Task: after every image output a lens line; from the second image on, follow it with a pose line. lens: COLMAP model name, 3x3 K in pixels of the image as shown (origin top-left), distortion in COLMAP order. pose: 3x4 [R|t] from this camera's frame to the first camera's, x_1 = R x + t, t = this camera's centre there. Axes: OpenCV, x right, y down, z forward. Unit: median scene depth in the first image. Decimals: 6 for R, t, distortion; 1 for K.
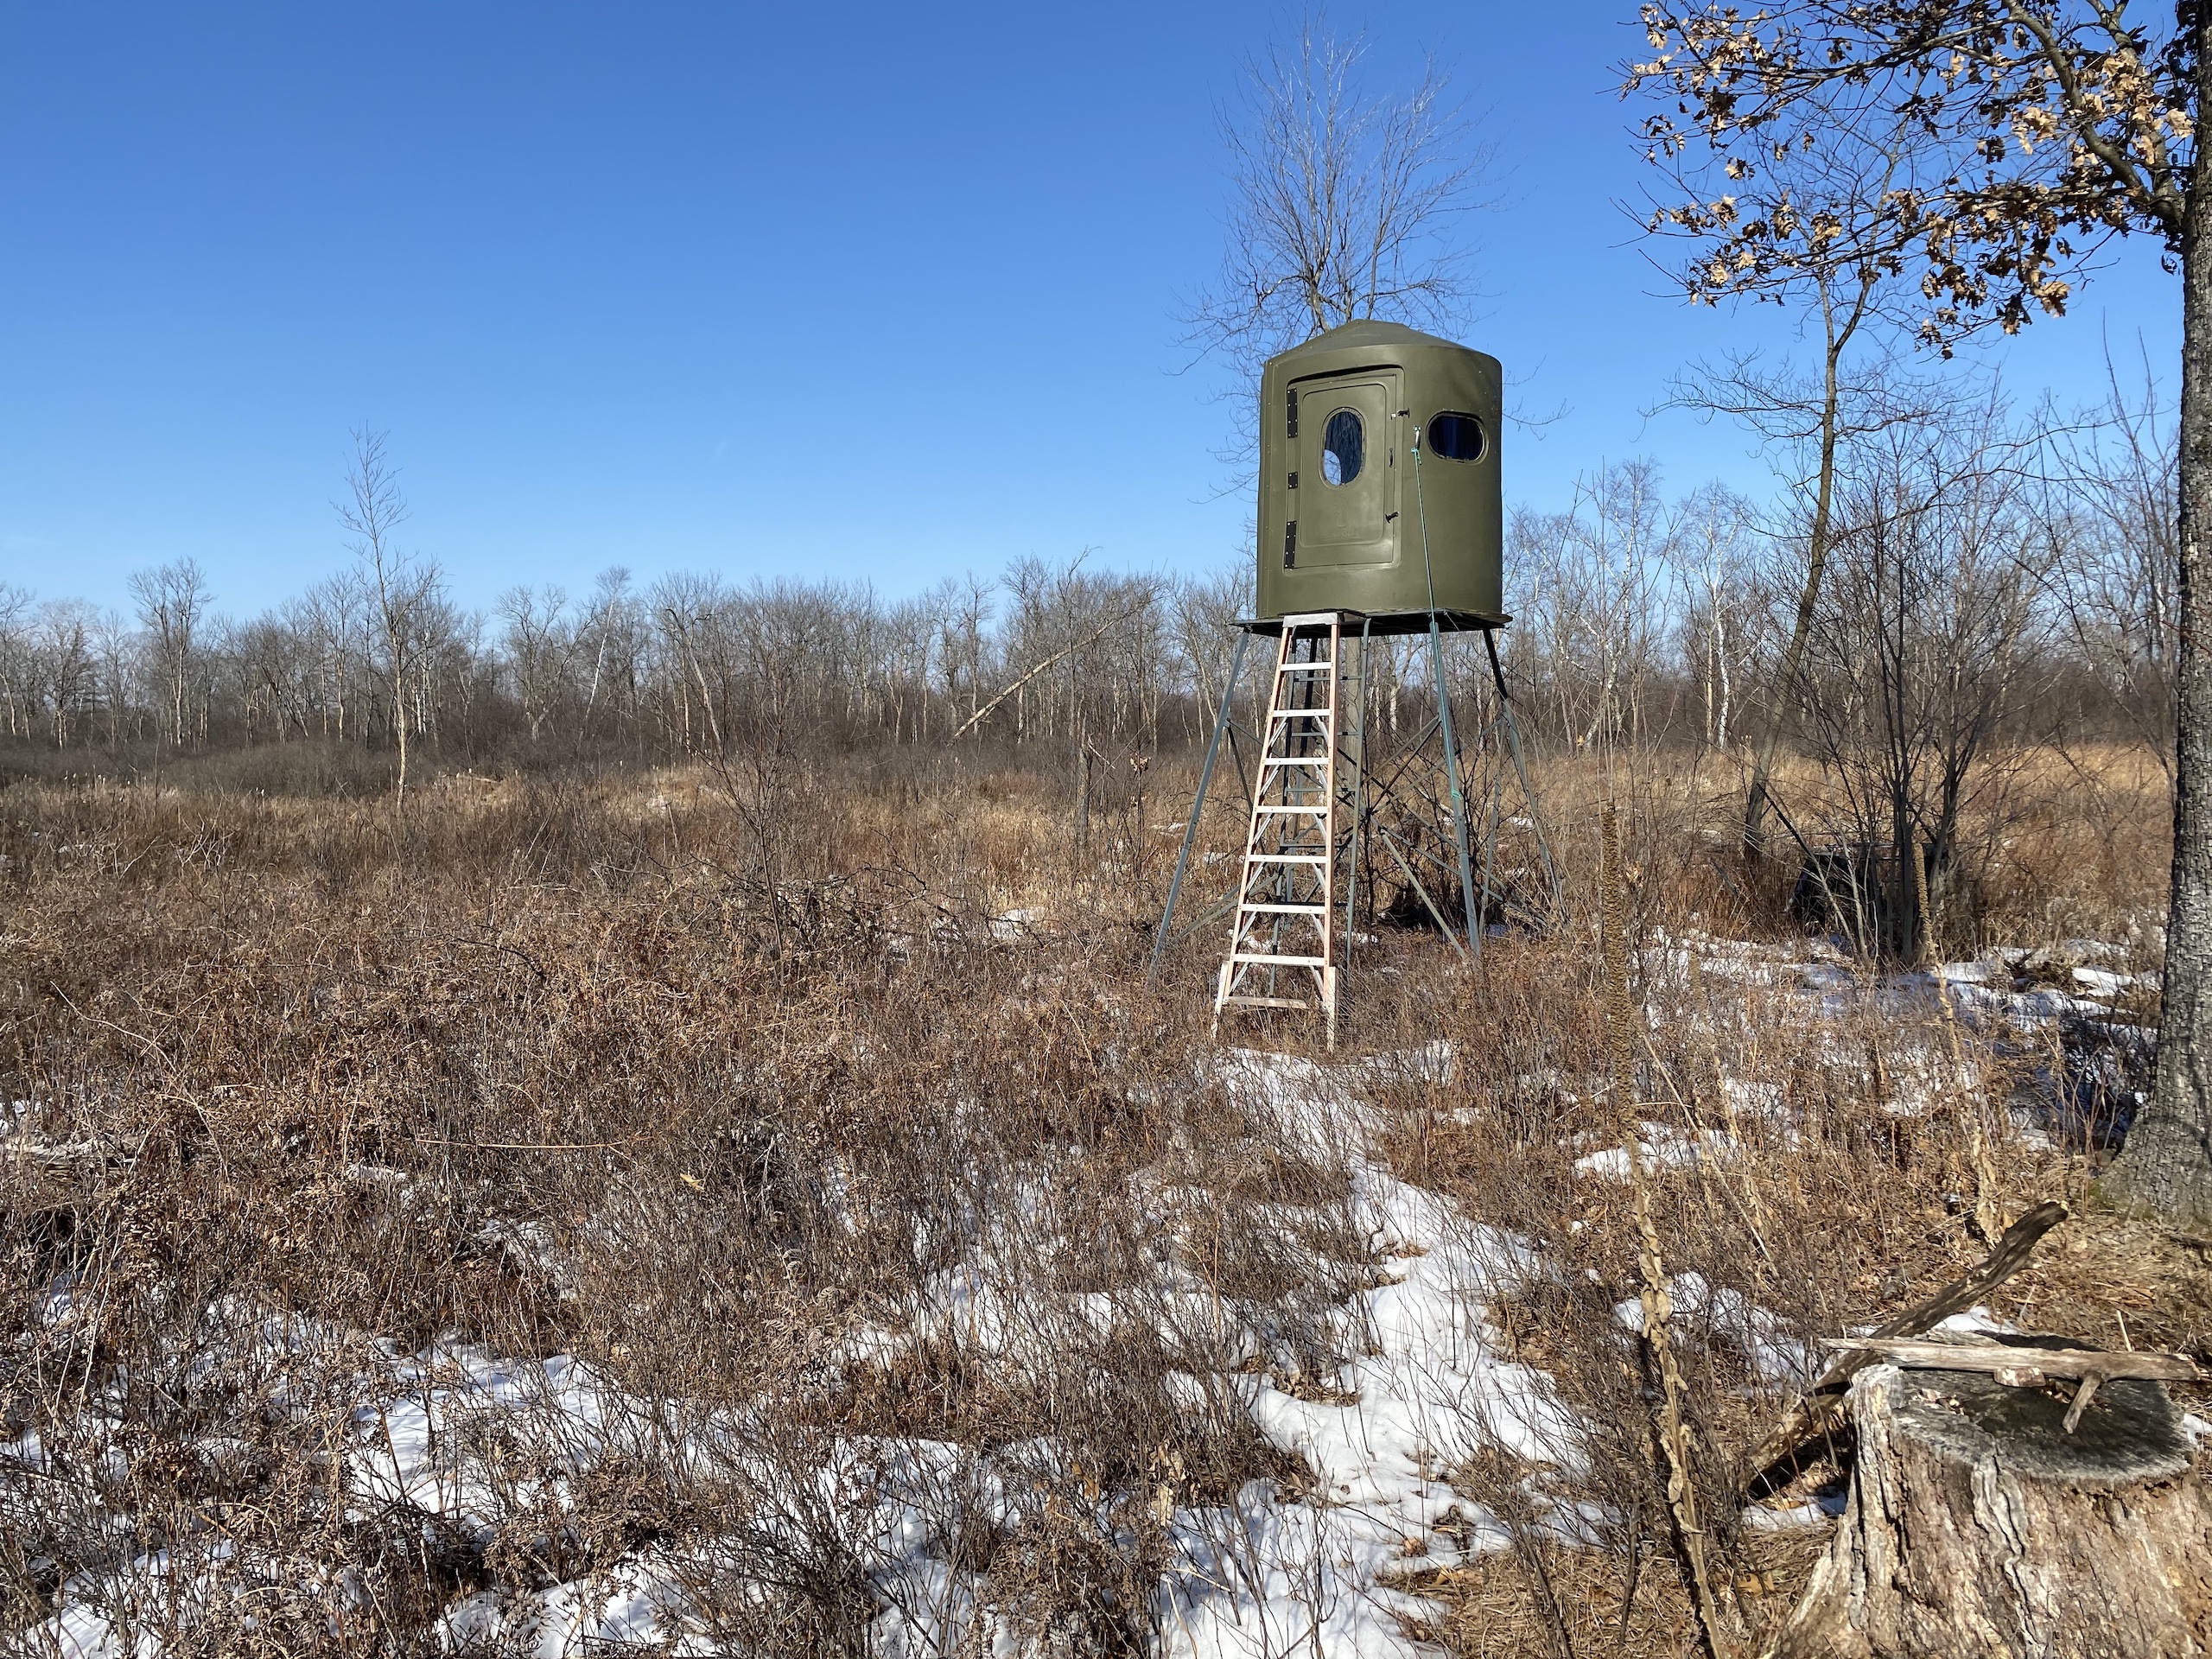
lens RADIAL K [[1669.2, 0, 1092.0], [0, 1669.2, 851.3], [0, 0, 1]] dist [0.024679, -0.018128]
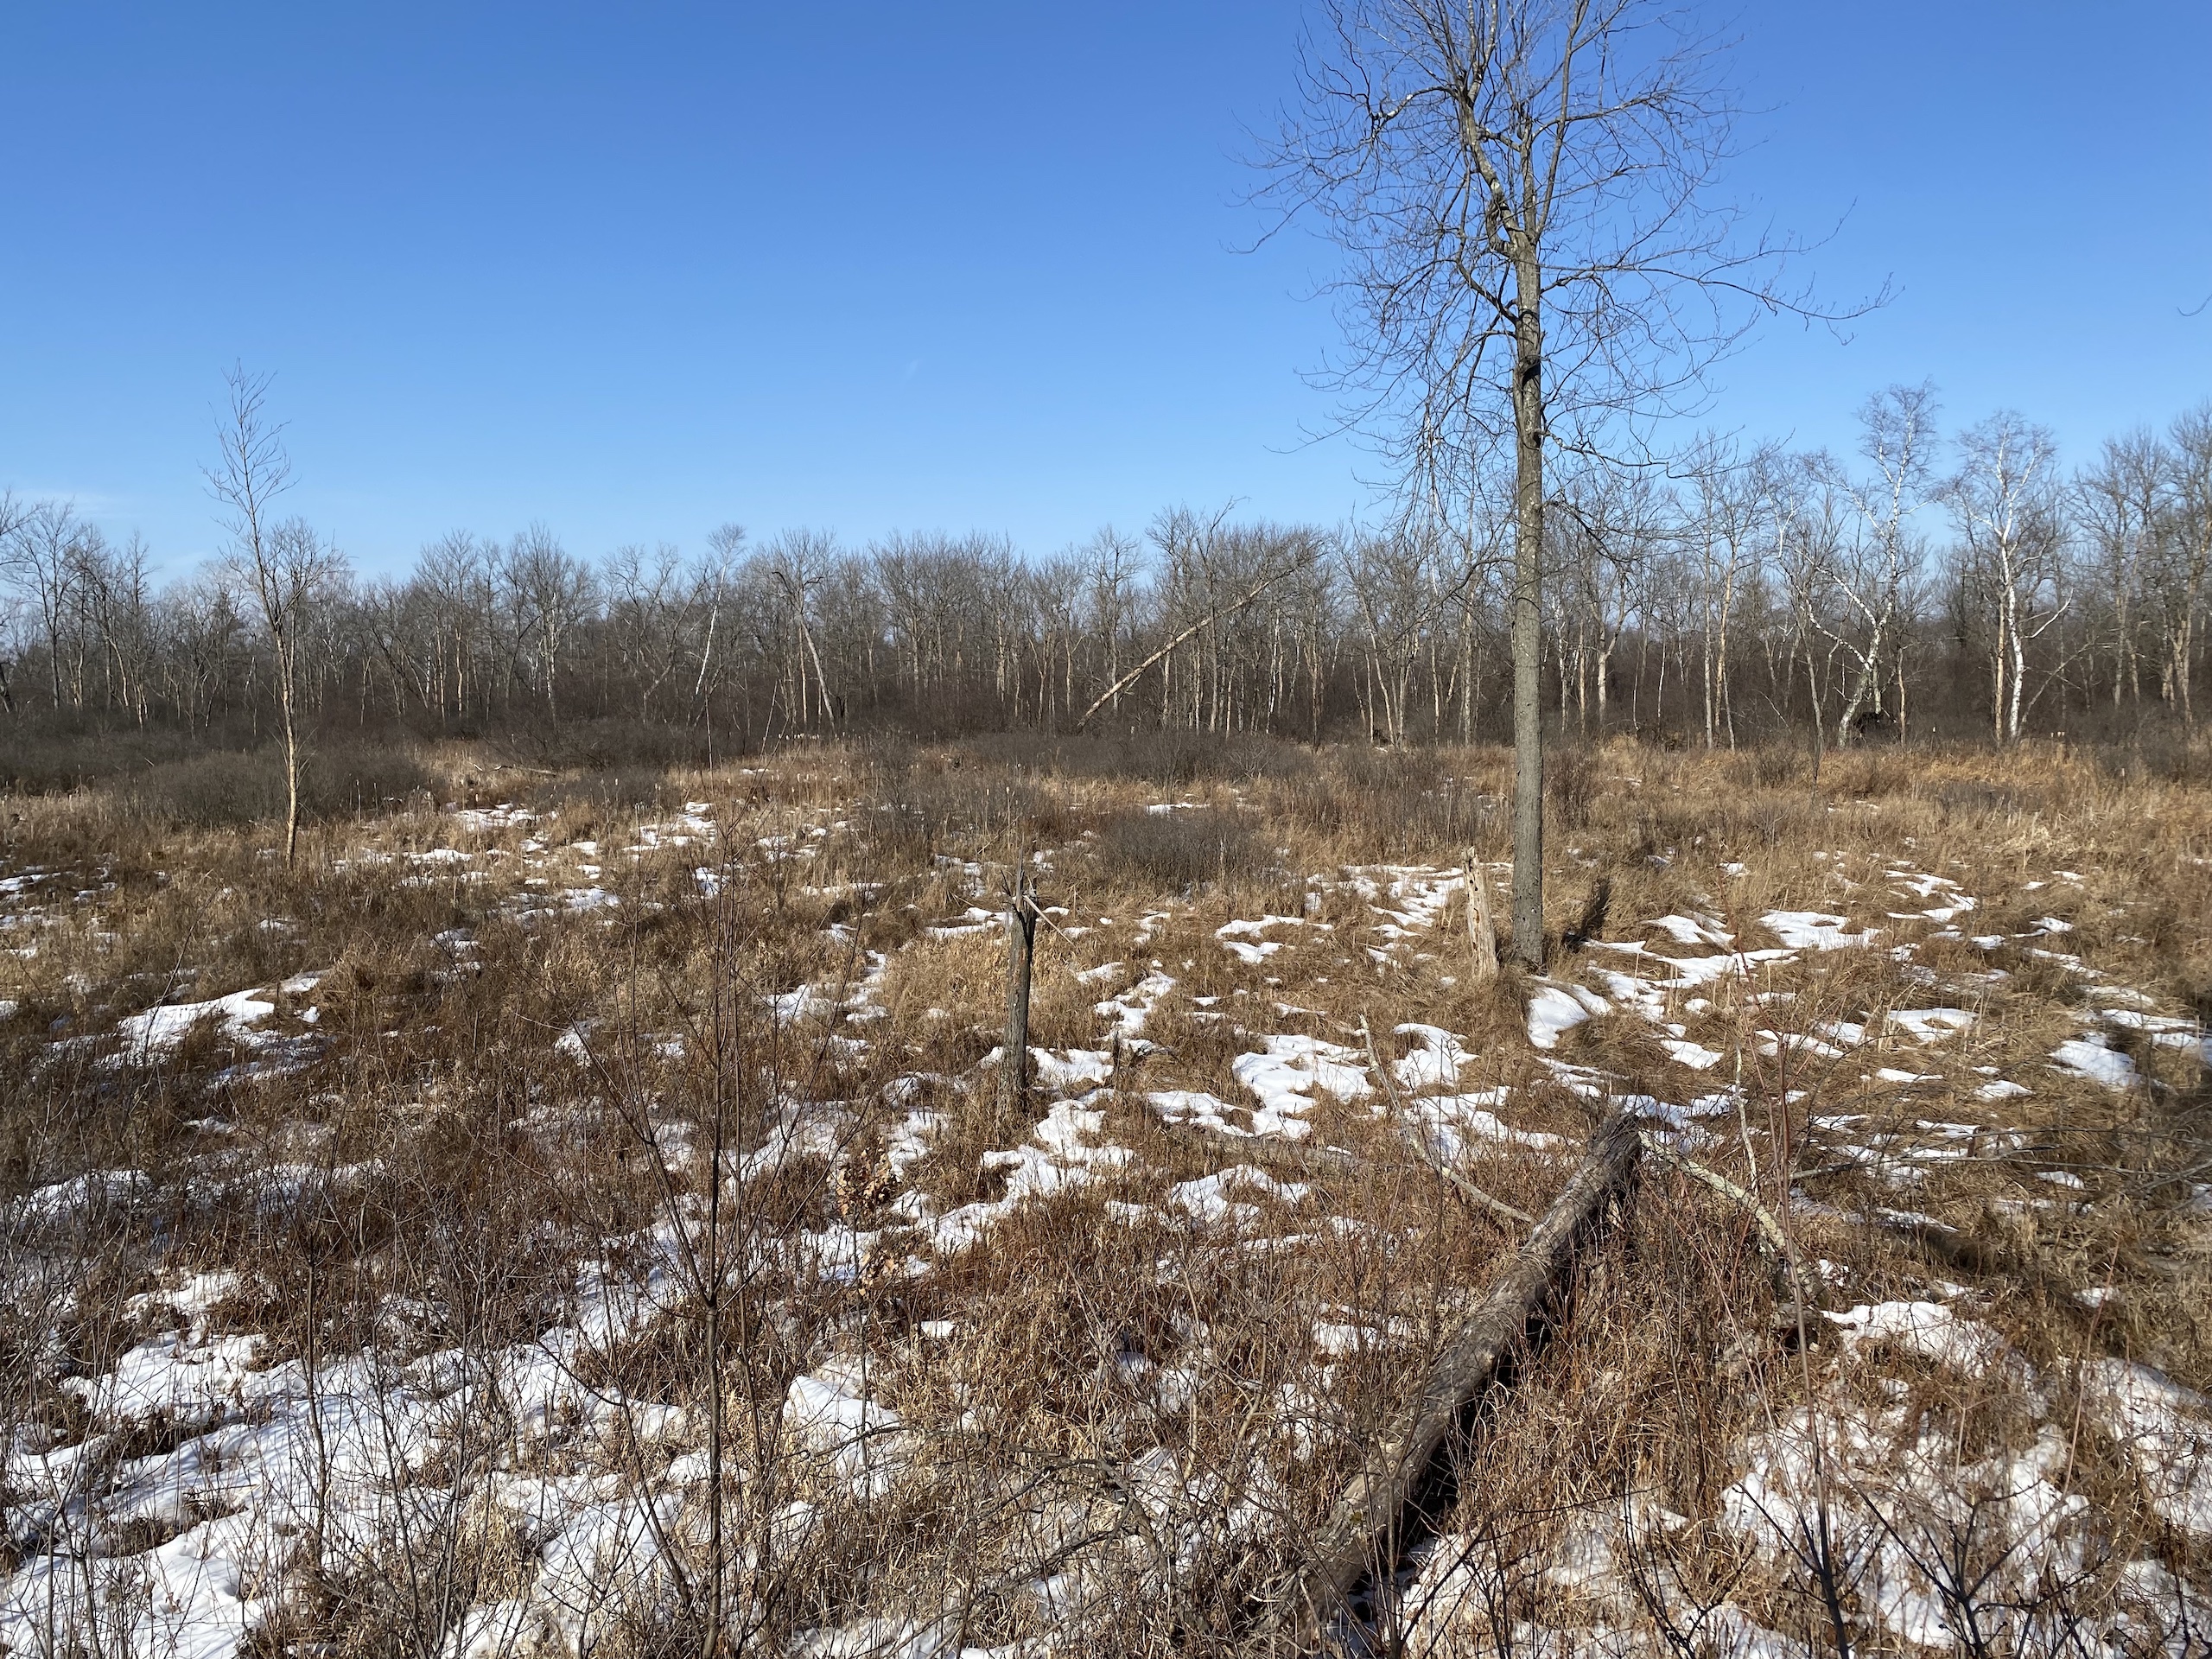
lens RADIAL K [[1669.2, 0, 1108.3], [0, 1669.2, 817.7], [0, 0, 1]] dist [0.024679, -0.018128]
pose [[0.994066, 0.010021, -0.108318, 0.024522], [-0.008390, 0.999845, 0.015506, -0.028079], [0.108456, -0.014505, 0.993995, 0.125796]]
